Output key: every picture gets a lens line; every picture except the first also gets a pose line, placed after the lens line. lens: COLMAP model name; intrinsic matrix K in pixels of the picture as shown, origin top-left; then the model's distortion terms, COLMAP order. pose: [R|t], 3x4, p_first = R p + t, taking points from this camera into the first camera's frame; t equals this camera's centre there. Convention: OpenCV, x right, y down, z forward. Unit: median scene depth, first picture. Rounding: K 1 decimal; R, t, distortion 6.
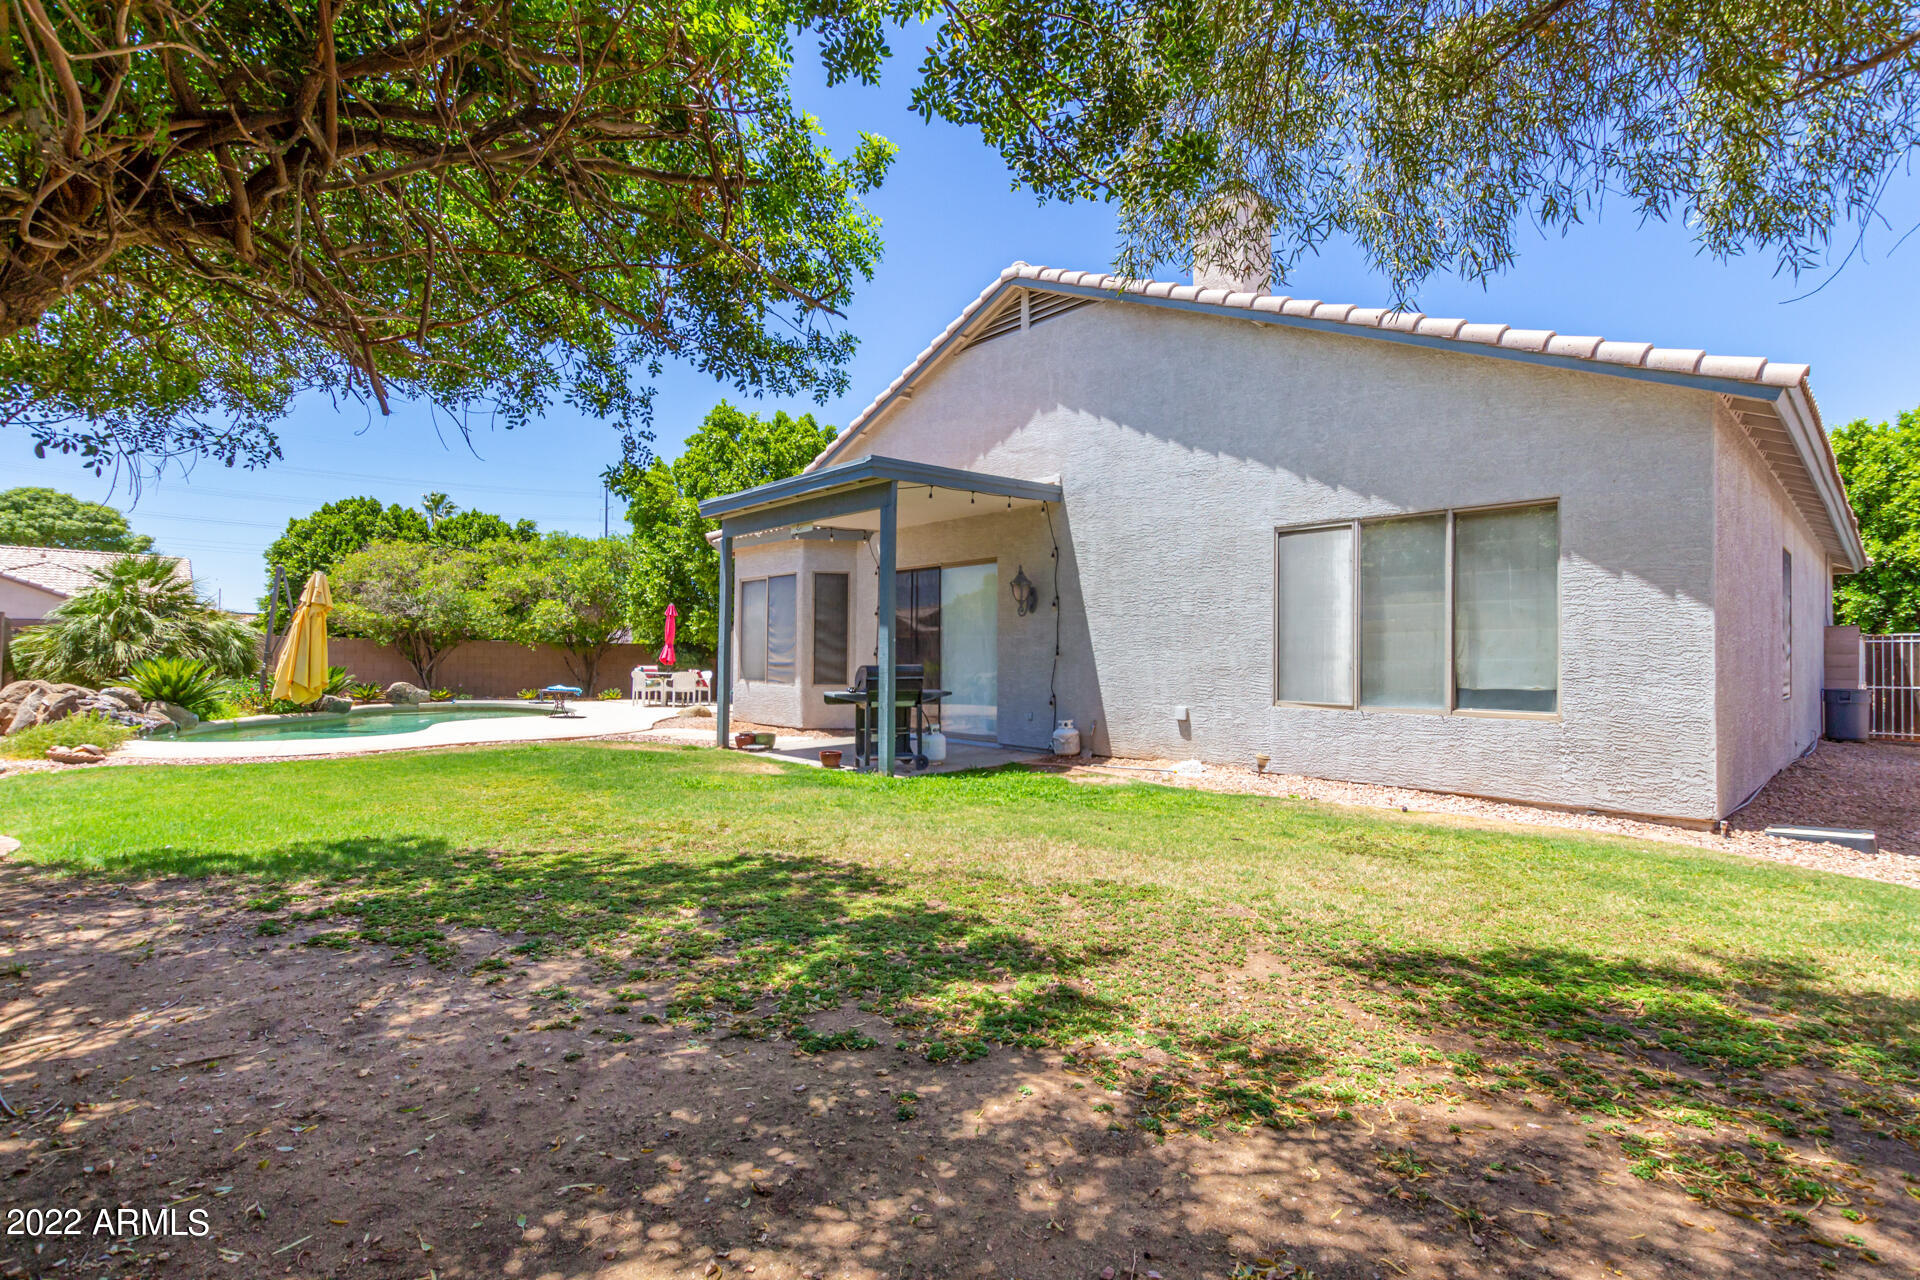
lens RADIAL K [[876.5, 0, 963.8], [0, 876.5, 653.4], [0, 0, 1]] dist [0.002609, -0.000276]
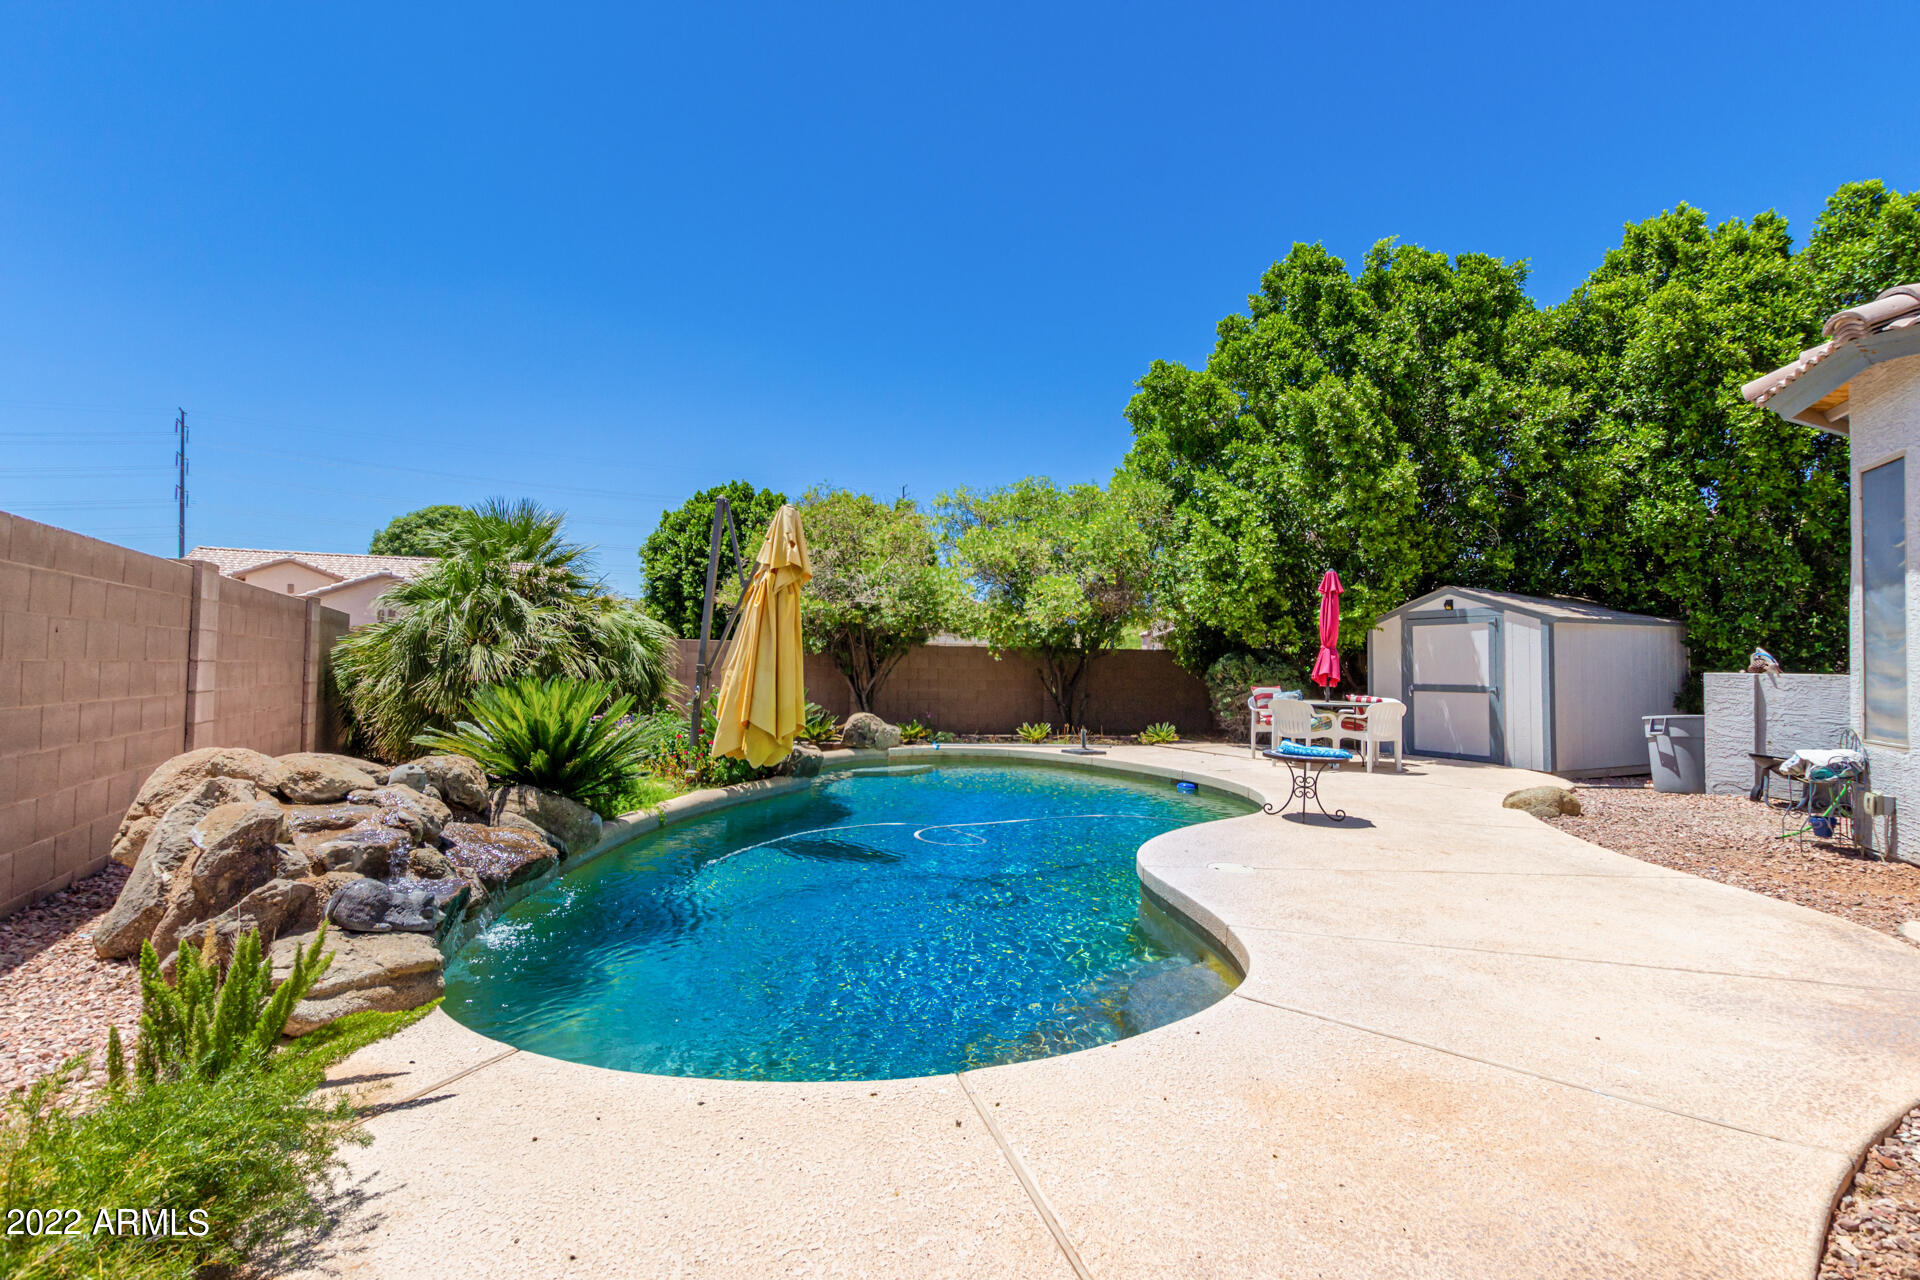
lens RADIAL K [[876.5, 0, 963.8], [0, 876.5, 653.4], [0, 0, 1]] dist [0.002609, -0.000276]
pose [[0.956233, -0.005723, -0.292552, -0.452344], [0.003222, 0.999954, -0.009028, -0.002529], [0.292590, 0.007690, 0.956207, 0.504006]]
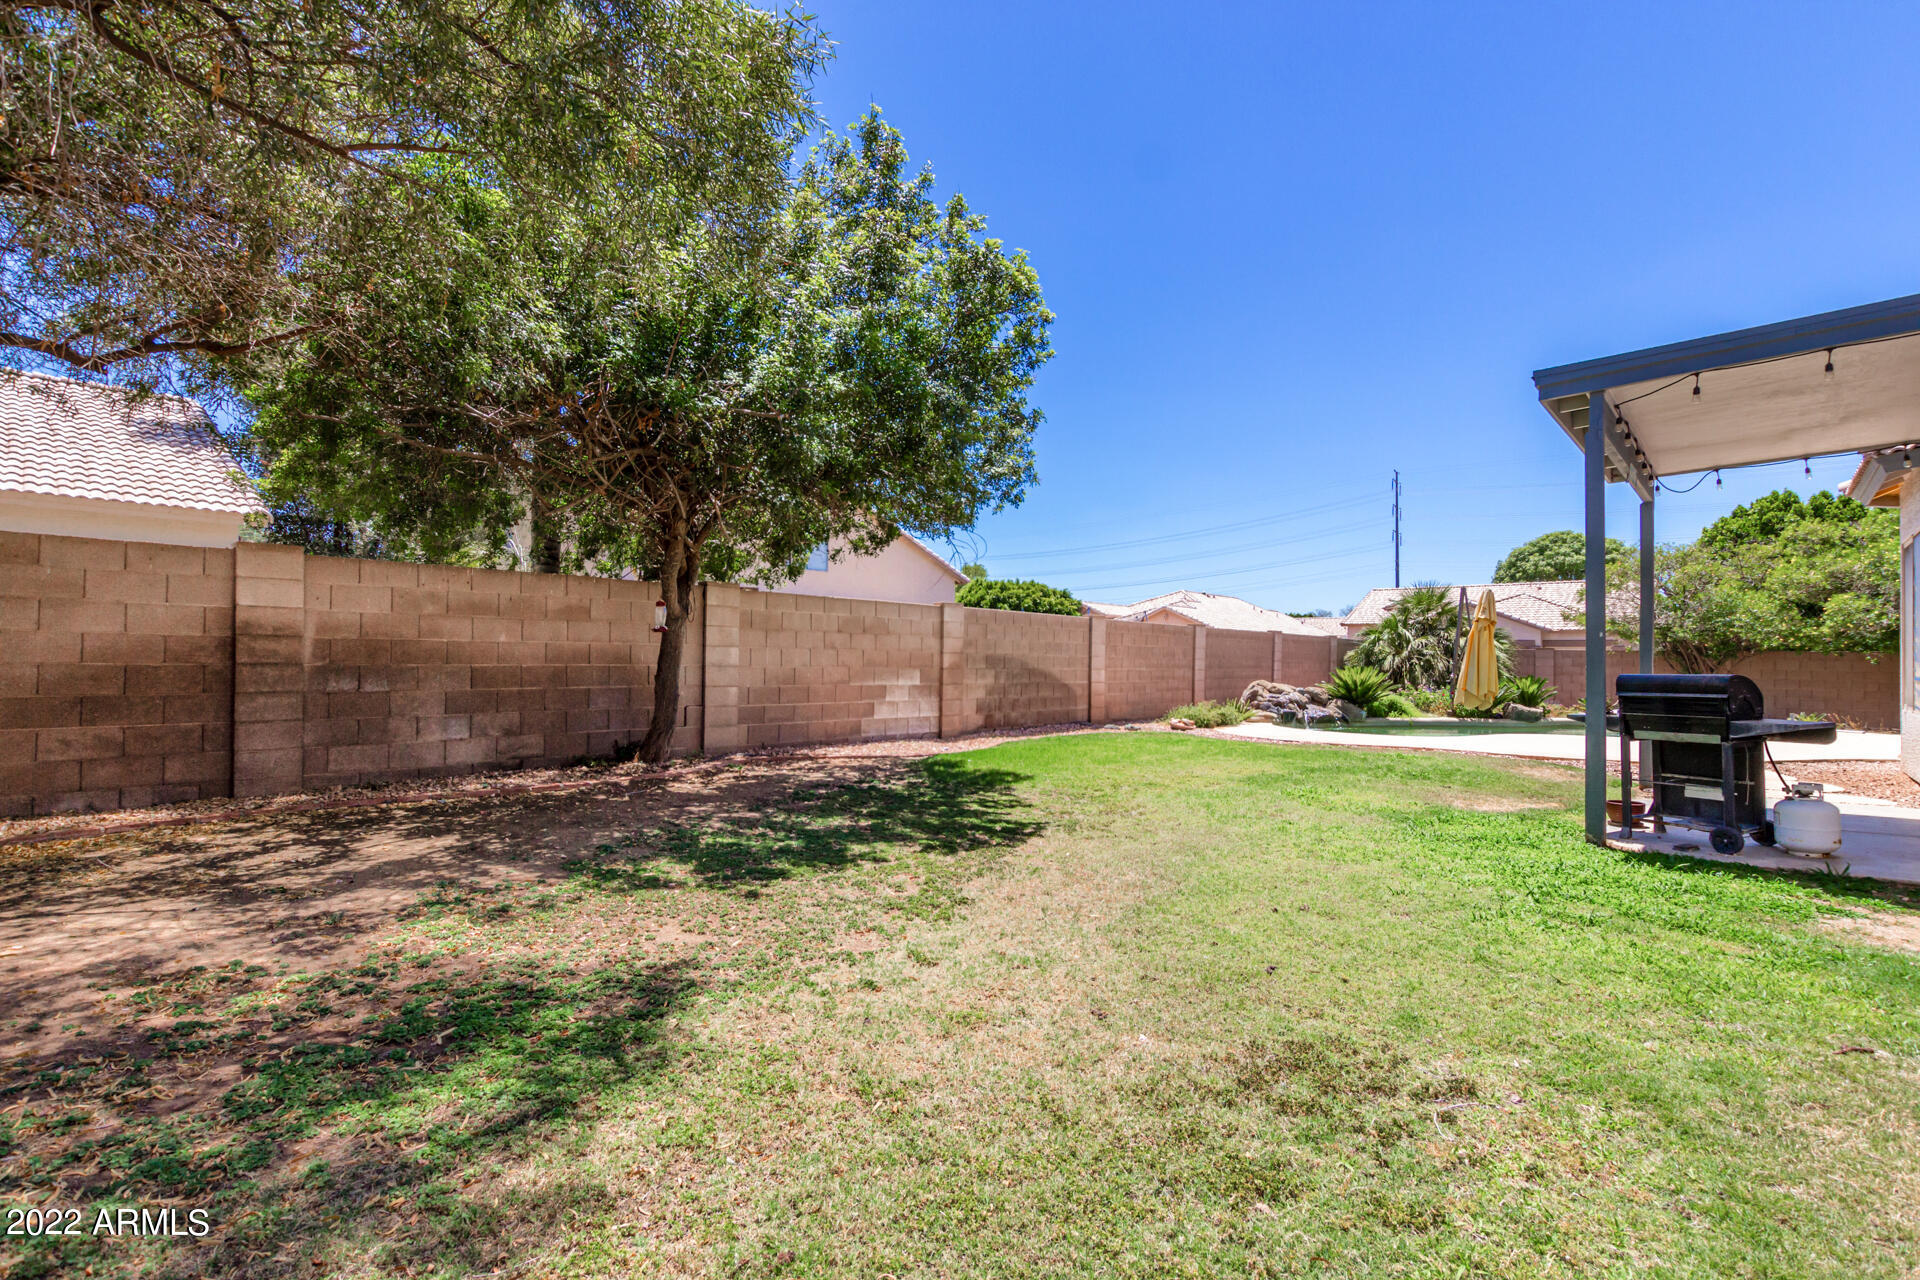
lens RADIAL K [[876.5, 0, 963.8], [0, 876.5, 653.4], [0, 0, 1]] dist [0.002609, -0.000276]
pose [[0.069177, -0.012872, -0.997521, 0.287892], [-0.006482, 0.999890, -0.013353, 0.004726], [0.997583, 0.007389, 0.069086, 0.252184]]
